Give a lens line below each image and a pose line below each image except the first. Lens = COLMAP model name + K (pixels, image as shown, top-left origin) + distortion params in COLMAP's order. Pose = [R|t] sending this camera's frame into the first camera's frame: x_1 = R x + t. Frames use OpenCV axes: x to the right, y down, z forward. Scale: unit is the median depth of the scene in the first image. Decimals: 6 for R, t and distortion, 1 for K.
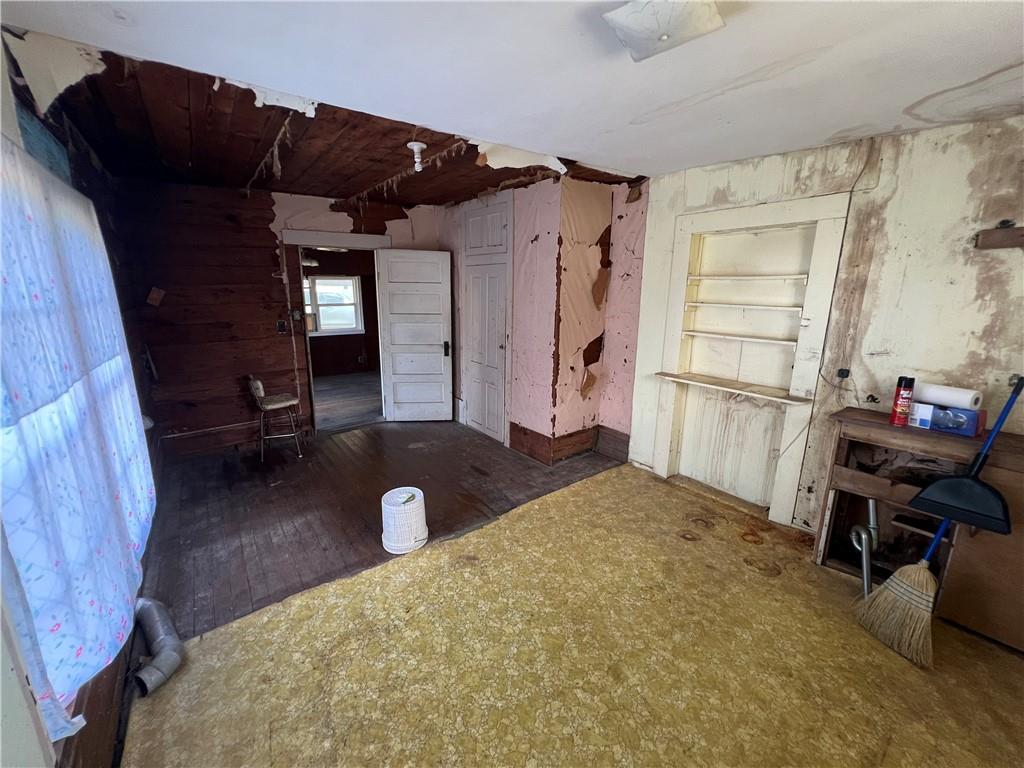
lens RADIAL K [[412.5, 0, 509.9], [0, 412.5, 379.7], [0, 0, 1]] dist [-0.005142, 0.001103]
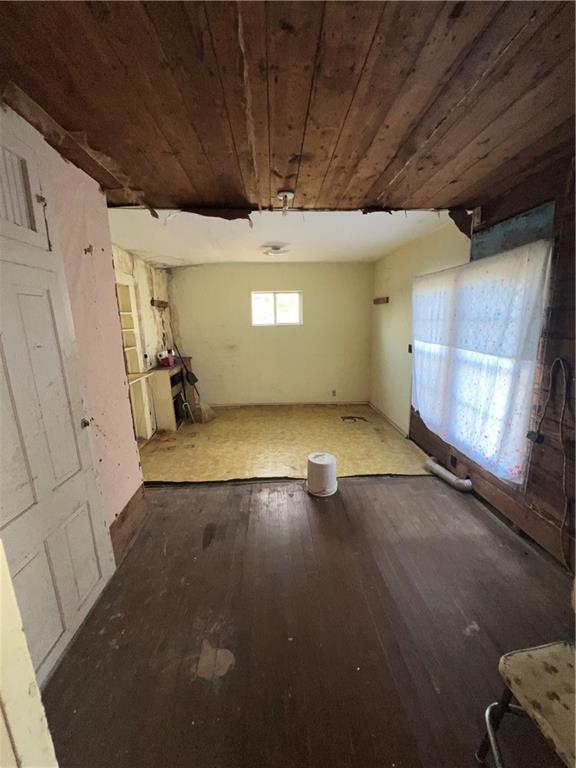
lens RADIAL K [[309.4, 0, 288.3], [0, 309.4, 382.0], [0, 0, 1]] dist [-0.005142, 0.001103]
pose [[-0.827805, -0.100519, 0.551938, -0.718920], [0.139556, 0.915997, 0.376129, -0.378887], [-0.543382, 0.388387, -0.744239, 1.728328]]
